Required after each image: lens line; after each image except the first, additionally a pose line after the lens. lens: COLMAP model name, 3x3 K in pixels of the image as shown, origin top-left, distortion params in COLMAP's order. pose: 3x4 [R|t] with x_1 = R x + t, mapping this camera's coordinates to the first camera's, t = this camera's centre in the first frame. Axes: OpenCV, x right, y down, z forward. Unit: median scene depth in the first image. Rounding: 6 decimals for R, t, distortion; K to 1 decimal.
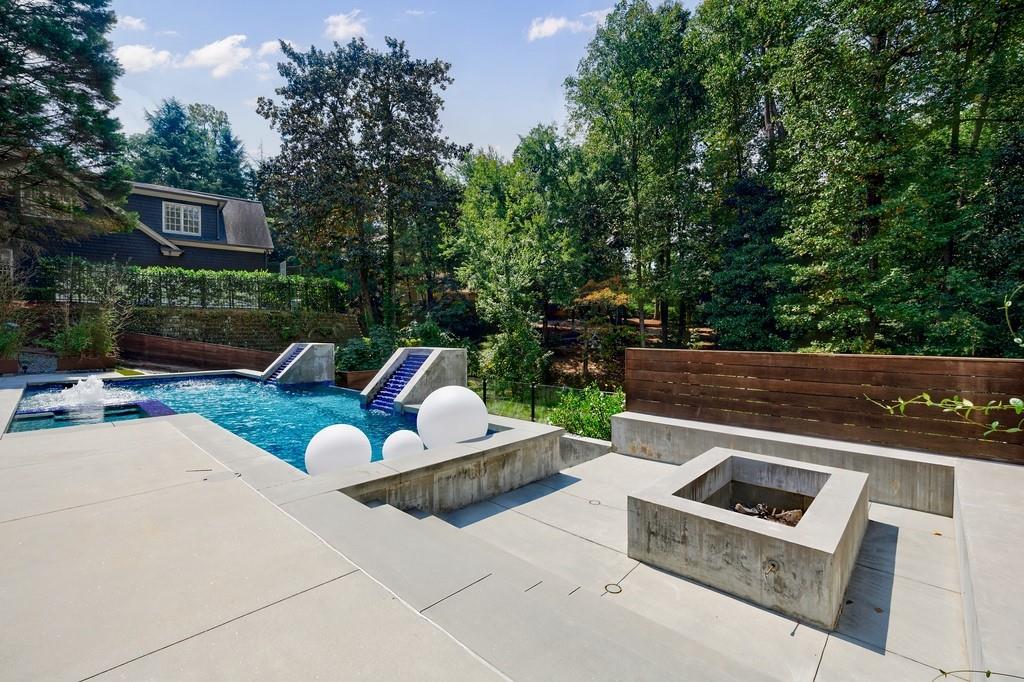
lens RADIAL K [[442.1, 0, 512.0], [0, 442.1, 339.5], [0, 0, 1]] dist [0.003706, -0.000126]
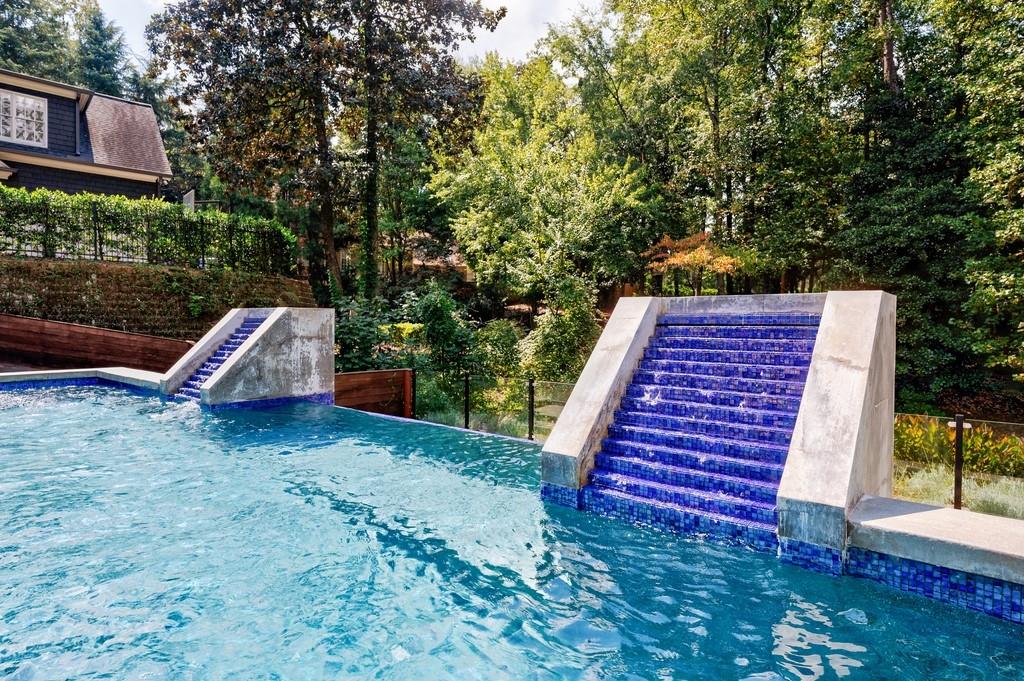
lens RADIAL K [[557.0, 0, 512.1], [0, 557.0, 336.2], [0, 0, 1]] dist [-0.001383, 0.003087]
pose [[0.997779, 0.007532, 0.066188, -0.140696], [-0.007823, 0.999961, 0.004137, 0.017452], [-0.066154, -0.004646, 0.997799, 0.235235]]
